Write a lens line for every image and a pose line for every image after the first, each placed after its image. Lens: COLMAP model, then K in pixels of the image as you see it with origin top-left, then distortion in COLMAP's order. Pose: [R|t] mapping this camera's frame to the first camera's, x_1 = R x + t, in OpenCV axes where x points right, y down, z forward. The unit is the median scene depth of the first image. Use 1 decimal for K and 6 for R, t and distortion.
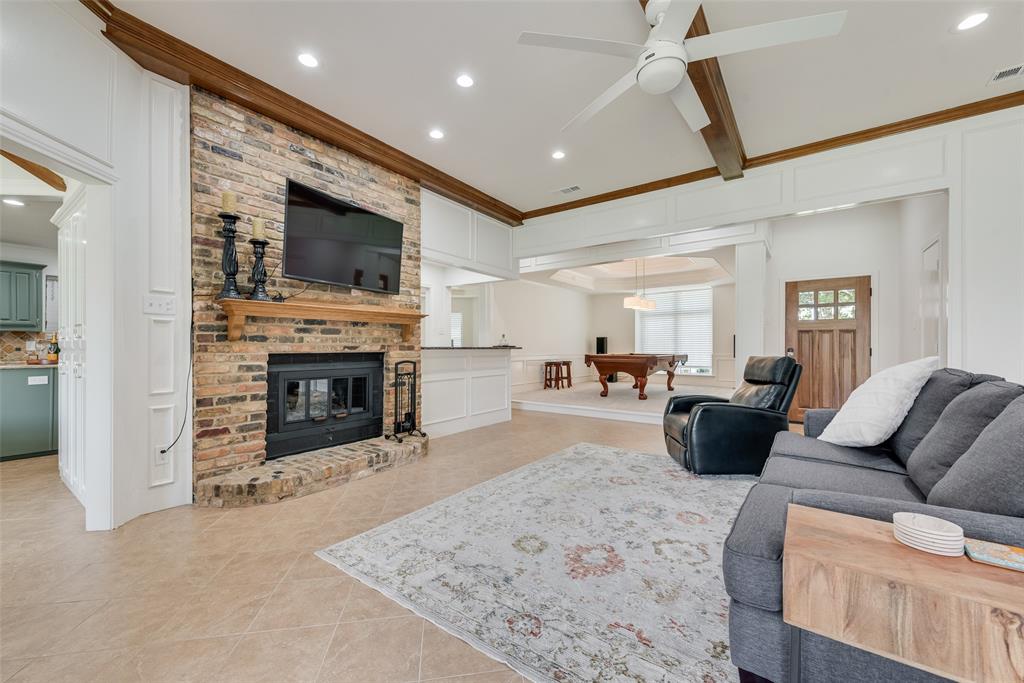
lens RADIAL K [[400.6, 0, 512.0], [0, 400.6, 346.8], [0, 0, 1]] dist [0.011710, -0.002619]
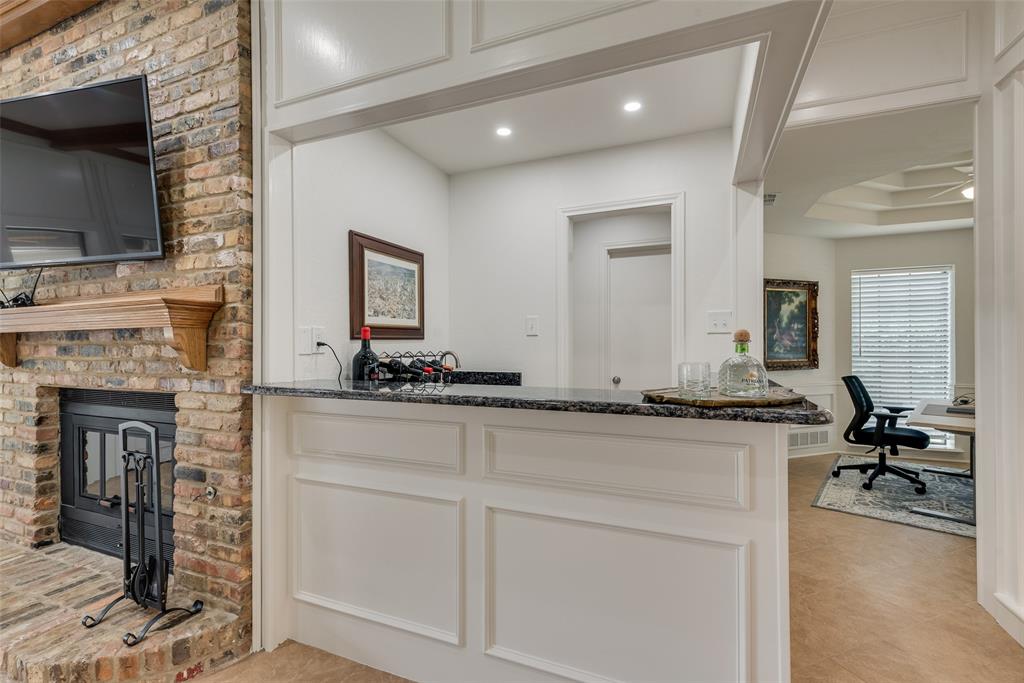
lens RADIAL K [[451.7, 0, 510.2], [0, 451.7, 345.4], [0, 0, 1]] dist [0.001377, -0.000116]
pose [[0.232097, -0.001306, -0.972692, 0.295506], [0.004538, 0.999990, -0.000260, -0.044531], [0.972682, -0.004354, 0.232100, 1.482648]]
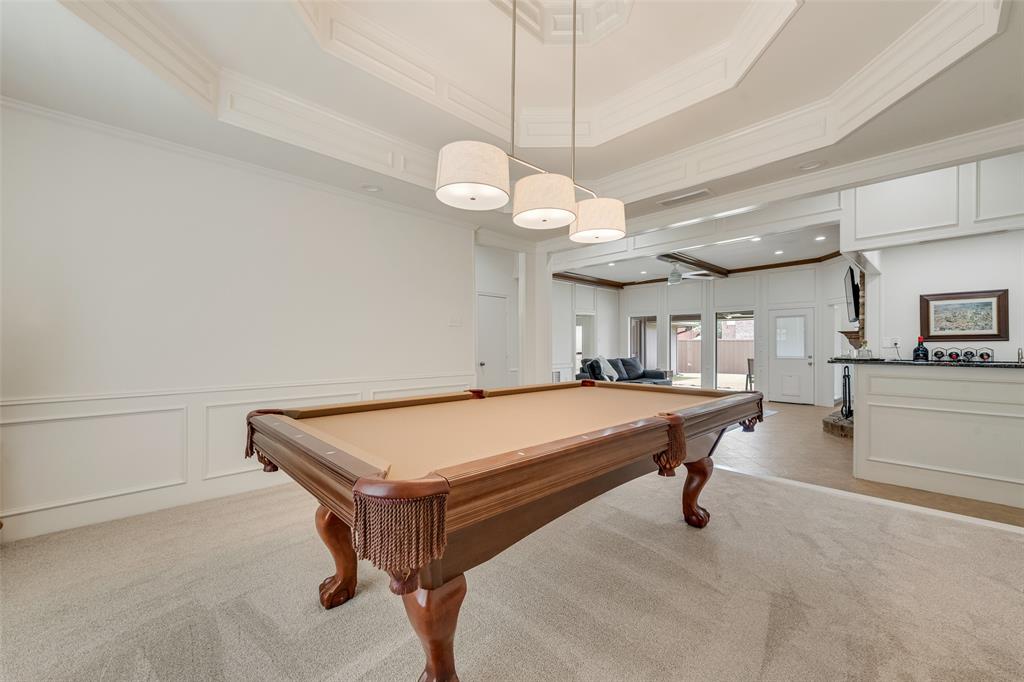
lens RADIAL K [[400.6, 0, 508.7], [0, 400.6, 343.5], [0, 0, 1]] dist [0.011710, -0.002619]
pose [[-0.982591, -0.001139, 0.185779, 0.731347], [-0.002291, 0.999979, -0.005986, -0.037026], [-0.185768, -0.006308, -0.982573, 3.059075]]
